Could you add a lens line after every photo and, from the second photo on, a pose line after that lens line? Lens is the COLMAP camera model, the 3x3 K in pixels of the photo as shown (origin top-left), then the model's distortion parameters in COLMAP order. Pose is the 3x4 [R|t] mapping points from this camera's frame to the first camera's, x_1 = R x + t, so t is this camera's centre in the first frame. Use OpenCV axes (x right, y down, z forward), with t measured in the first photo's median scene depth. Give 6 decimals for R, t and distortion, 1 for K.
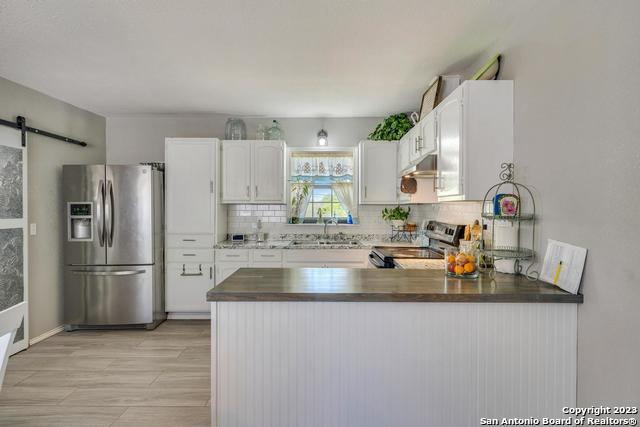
lens RADIAL K [[347.7, 0, 316.4], [0, 347.7, 212.1], [0, 0, 1]] dist [0.005828, -0.000641]
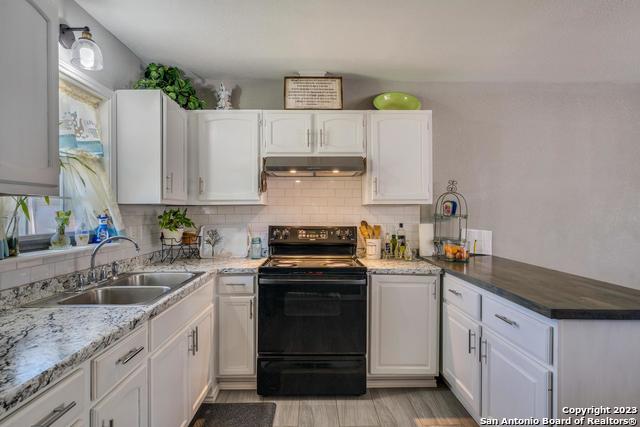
lens RADIAL K [[347.7, 0, 316.6], [0, 347.7, 210.1], [0, 0, 1]] dist [0.005828, -0.000641]
pose [[-0.030021, 0.005472, 0.999534, -0.455522], [0.013331, 0.999898, -0.005074, -0.006409], [-0.999460, 0.013172, -0.030091, 0.797317]]
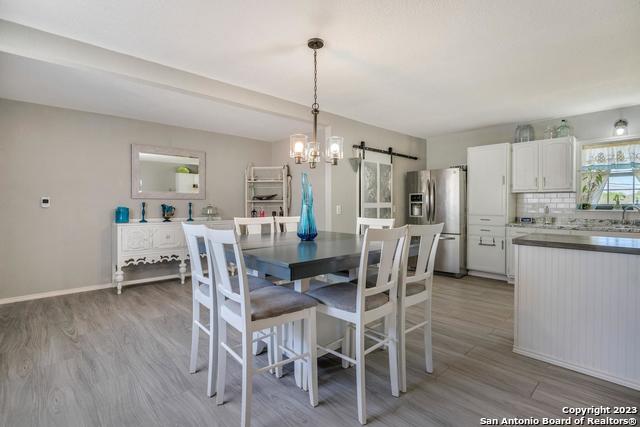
lens RADIAL K [[305.0, 0, 320.2], [0, 305.0, 207.6], [0, 0, 1]] dist [-0.019309, 0.003148]
pose [[0.695021, 0.005655, -0.718967, 0.043042], [-0.006061, 0.999980, 0.002006, 0.034084], [0.718964, 0.002963, 0.695041, -0.301138]]
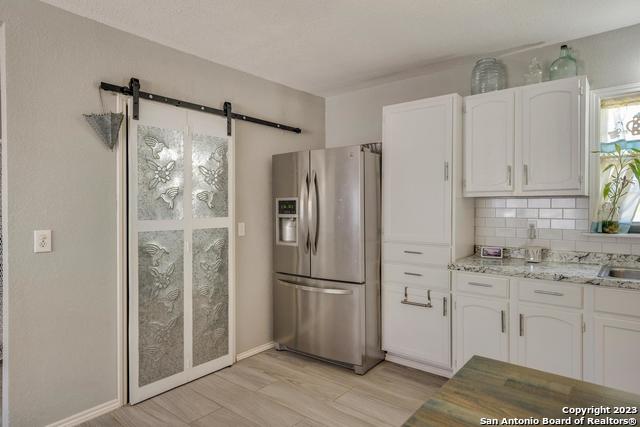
lens RADIAL K [[370.5, 0, 322.1], [0, 370.5, 210.8], [0, 0, 1]] dist [0.009139, -0.001750]
pose [[0.779397, 0.002725, -0.626524, -0.052724], [-0.004097, 0.999991, -0.000747, 0.001647], [0.626517, 0.003149, 0.779401, 0.324767]]
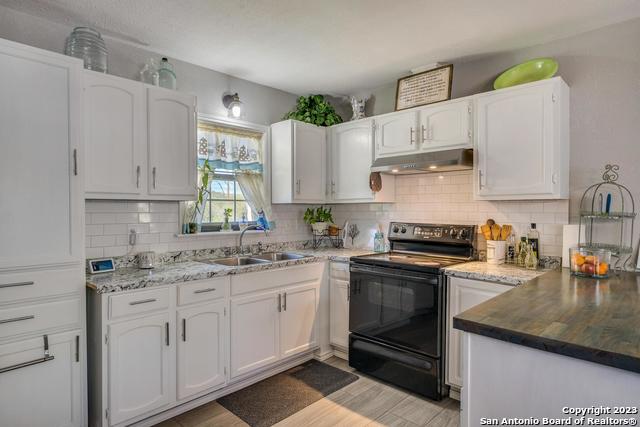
lens RADIAL K [[370.5, 0, 311.2], [0, 370.5, 209.8], [0, 0, 1]] dist [0.009139, -0.001750]
pose [[0.691427, -0.001215, 0.722445, -0.442221], [0.009903, 0.999921, -0.007796, -0.001461], [-0.722379, 0.012545, 0.691384, 0.428835]]
